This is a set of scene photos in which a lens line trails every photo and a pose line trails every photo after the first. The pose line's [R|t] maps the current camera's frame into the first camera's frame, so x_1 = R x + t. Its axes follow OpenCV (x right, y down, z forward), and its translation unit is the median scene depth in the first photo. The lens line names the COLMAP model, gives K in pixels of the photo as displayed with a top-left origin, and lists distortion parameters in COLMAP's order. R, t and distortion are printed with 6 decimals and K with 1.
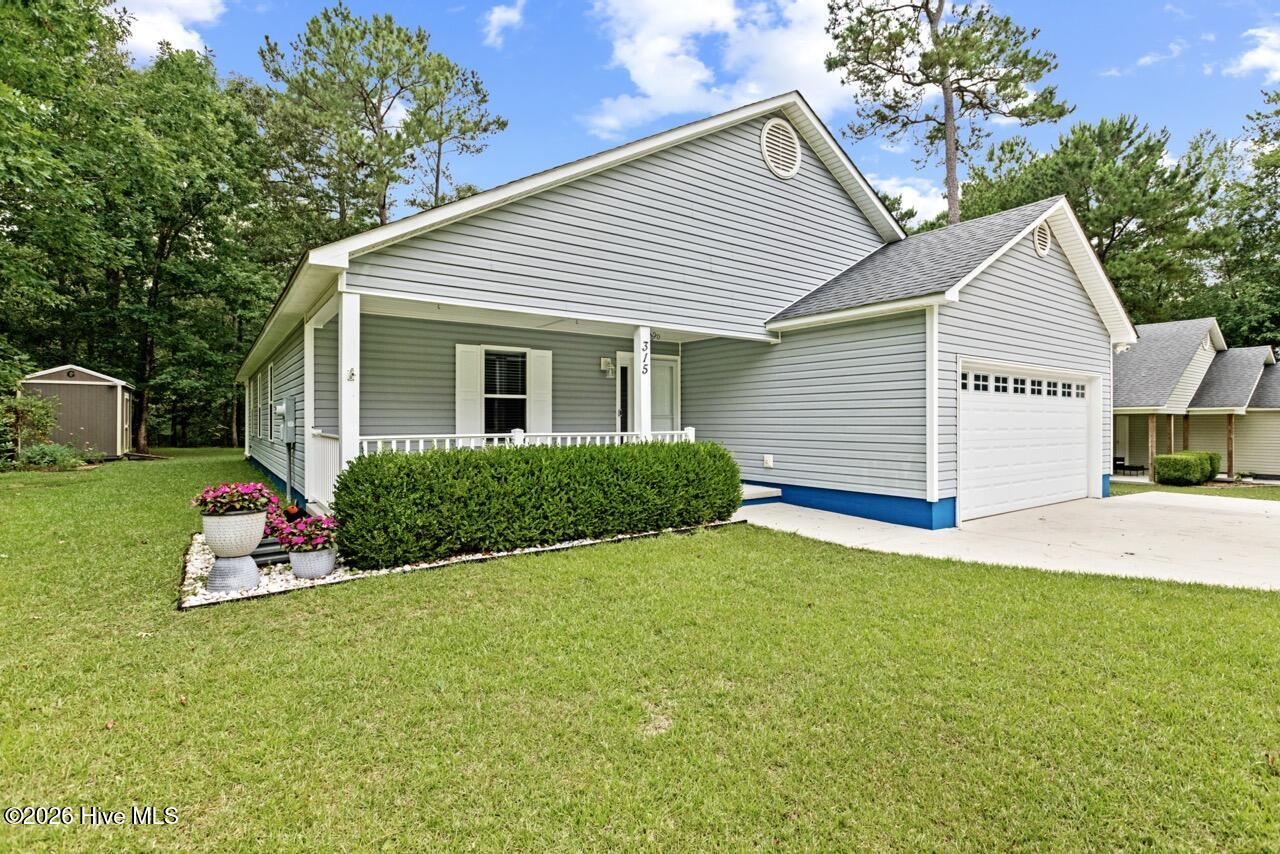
lens RADIAL K [[598.0, 0, 640.0], [0, 598.0, 427.0], [0, 0, 1]] dist [-0.009791, -0.000071]
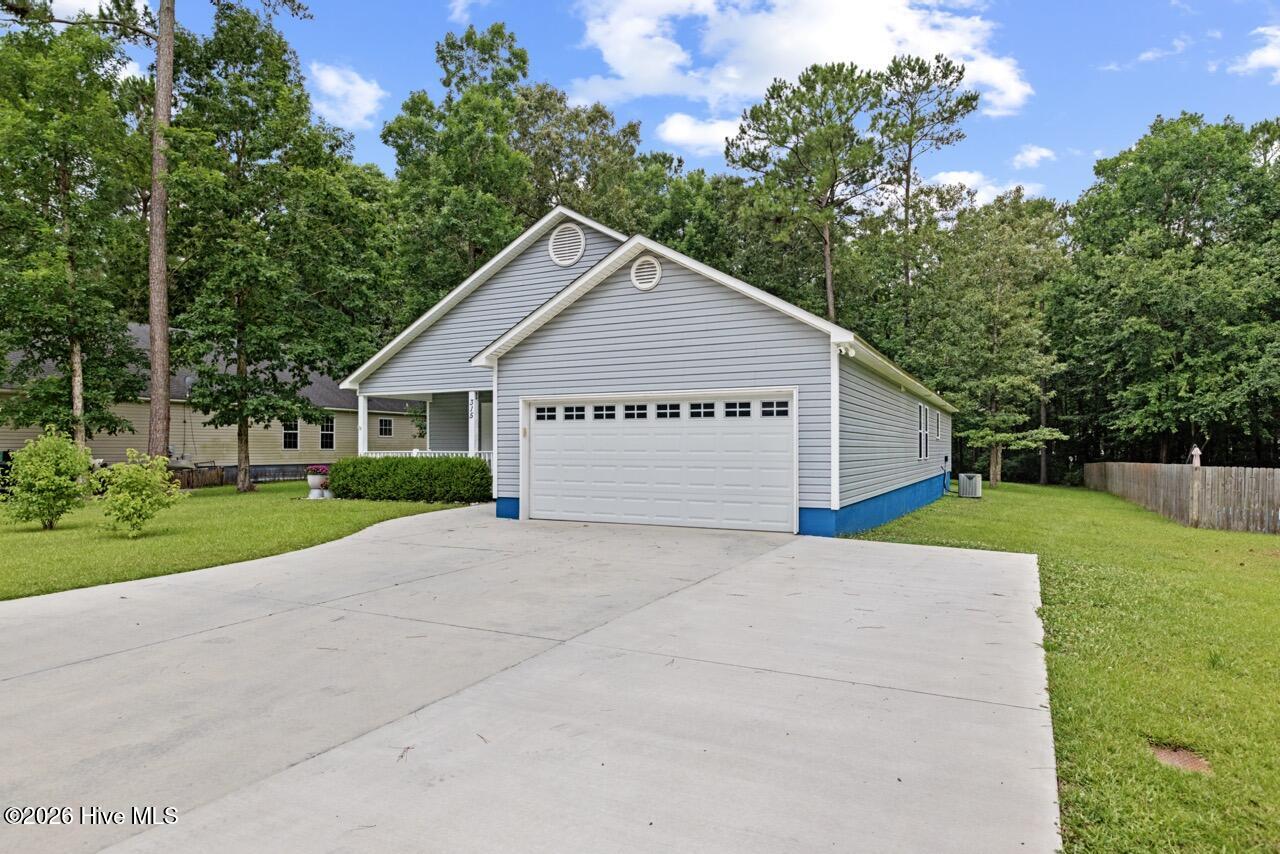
lens RADIAL K [[732.6, 0, 638.5], [0, 732.6, 449.8], [0, 0, 1]] dist [0.000161, -0.000549]
pose [[0.462213, 0.002465, -0.886765, 1.823854], [-0.008102, 0.999966, -0.001444, 0.002483], [0.886732, 0.007852, 0.462217, 0.383057]]
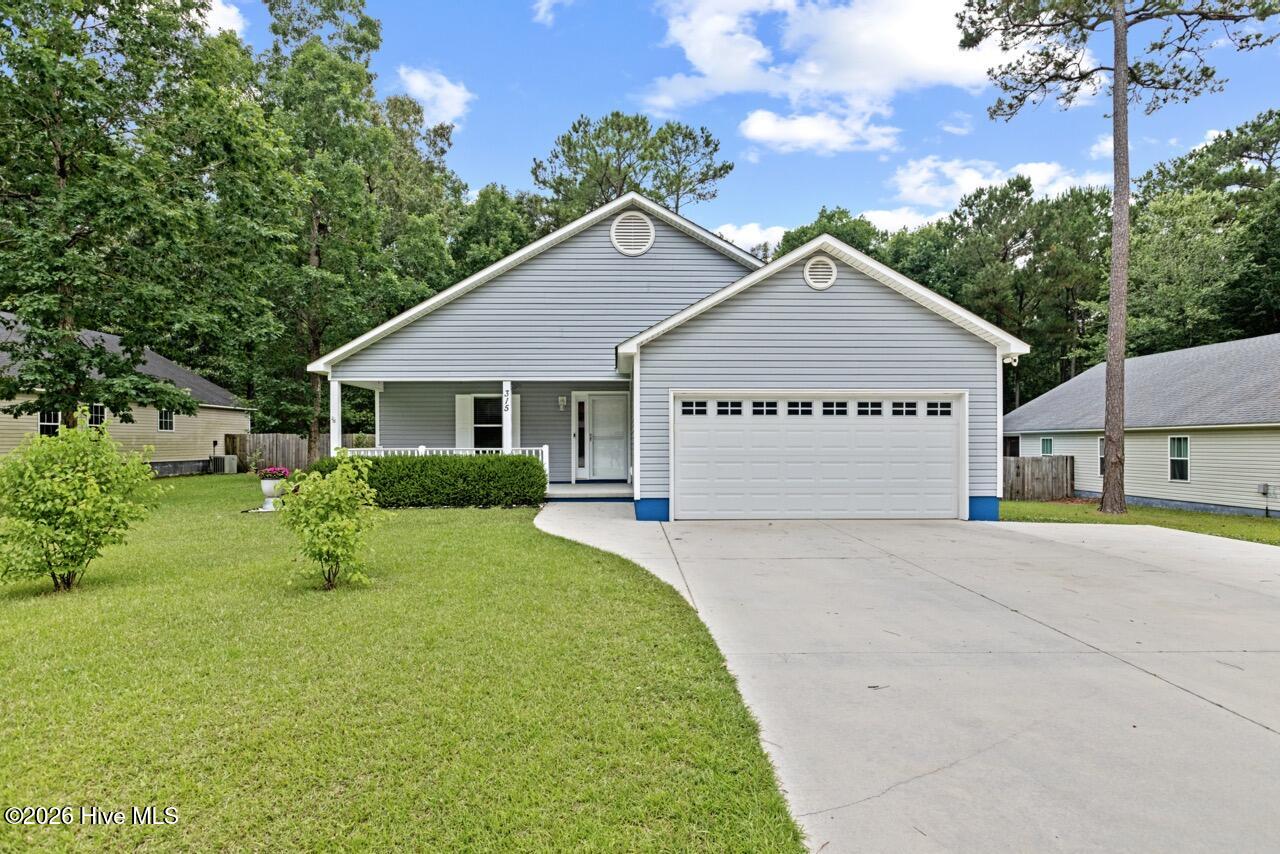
lens RADIAL K [[626.2, 0, 637.0], [0, 626.2, 449.0], [0, 0, 1]] dist [-0.002077, 0.000346]
pose [[0.822120, 0.005035, -0.569292, 1.047994], [-0.003217, 0.999986, 0.004199, 0.002197], [0.569305, -0.001621, 0.822125, -0.130254]]
